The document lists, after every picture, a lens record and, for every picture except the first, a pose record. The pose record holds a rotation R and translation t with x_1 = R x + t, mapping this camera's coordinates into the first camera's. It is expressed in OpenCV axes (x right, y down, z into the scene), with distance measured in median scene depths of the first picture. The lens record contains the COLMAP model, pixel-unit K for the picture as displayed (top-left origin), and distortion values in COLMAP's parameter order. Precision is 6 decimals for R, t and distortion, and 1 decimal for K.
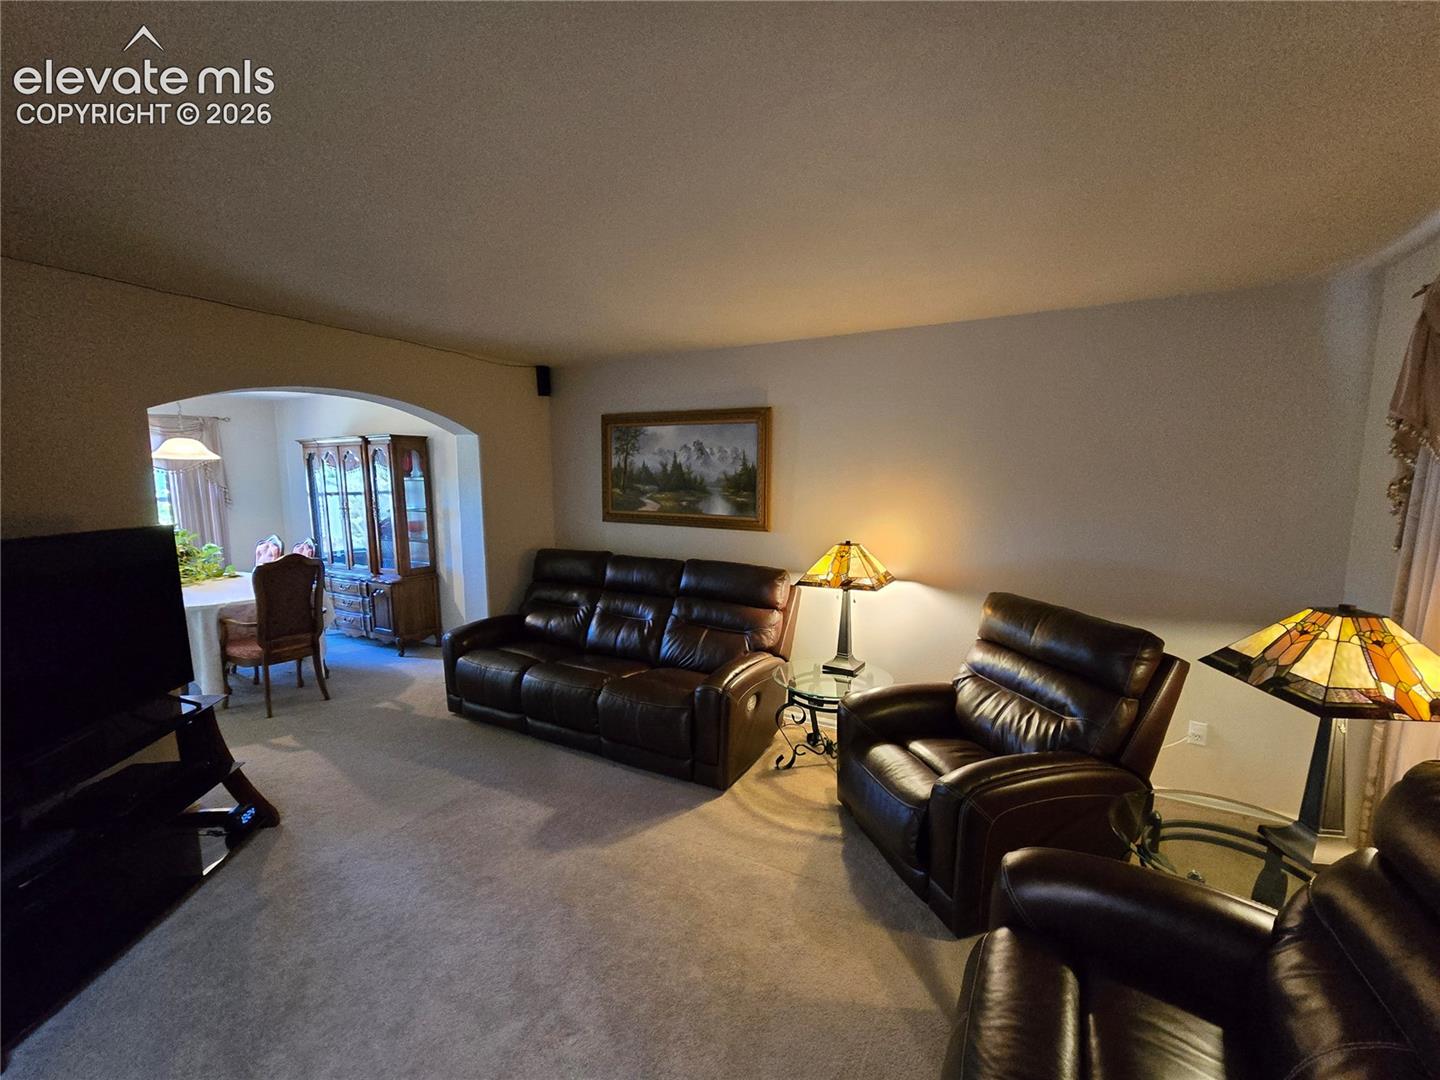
lens RADIAL K [[582.6, 0, 720.7], [0, 582.6, 549.4], [0, 0, 1]] dist [0.001736, 0.000956]
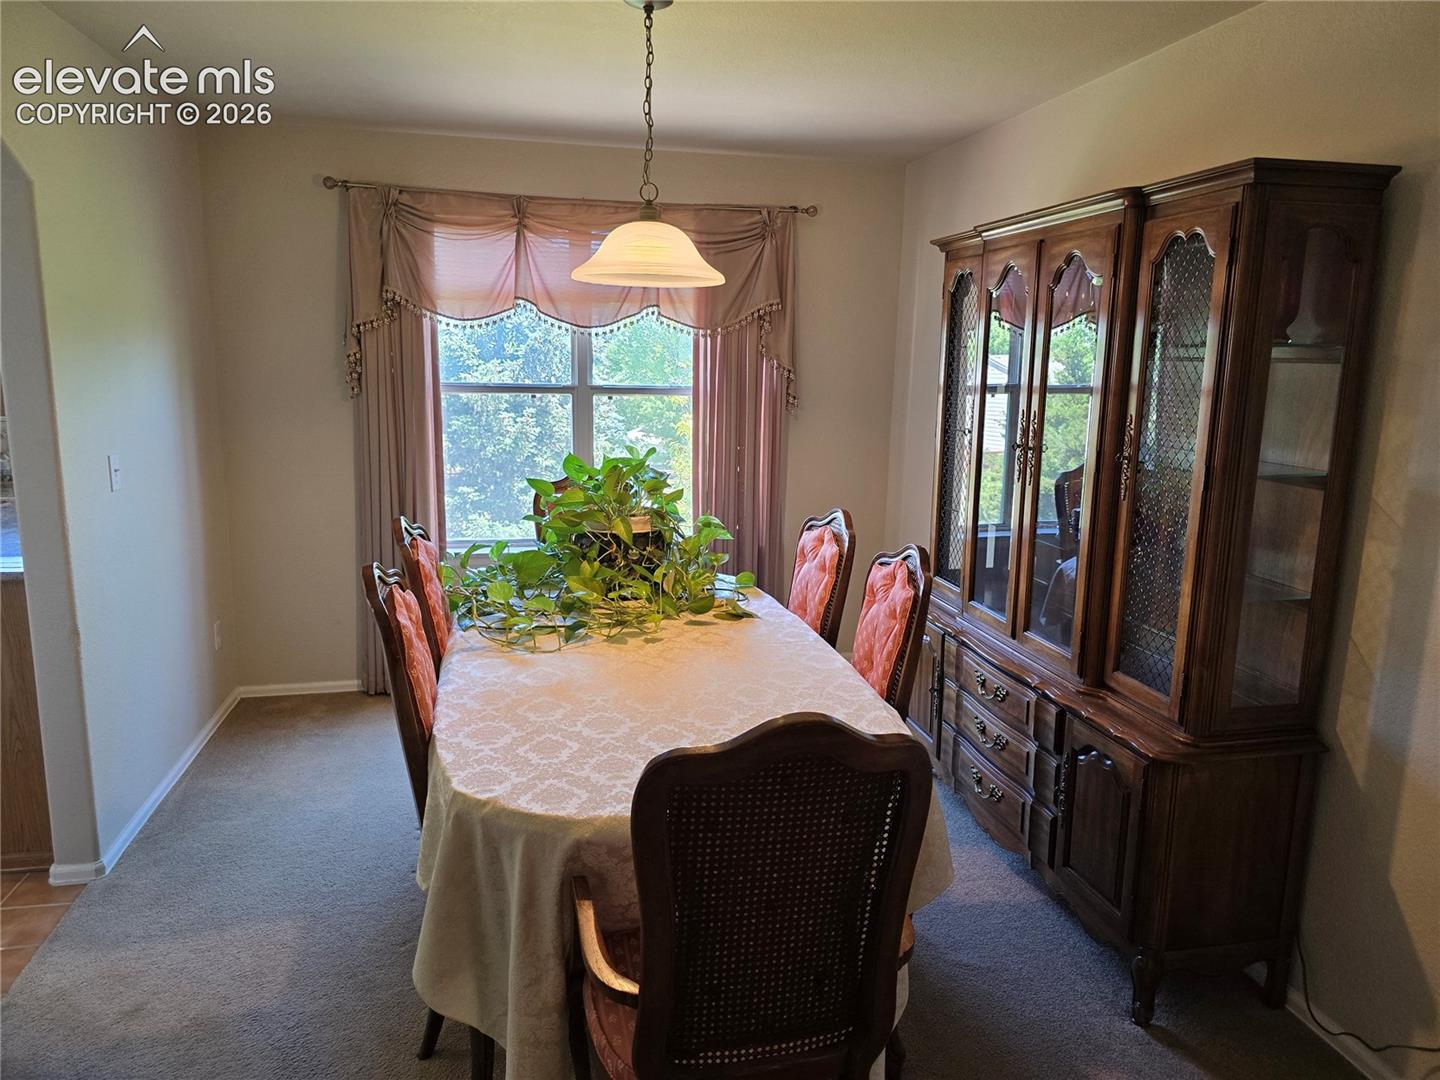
lens RADIAL K [[972.3, 0, 719.5], [0, 972.3, 535.9], [0, 0, 1]] dist [-0.003642, -0.002595]
pose [[0.659562, 0.153887, -0.735728, -0.372561], [-0.116349, 0.987923, 0.102333, -0.058228], [0.742590, 0.018106, 0.669501, 0.541620]]
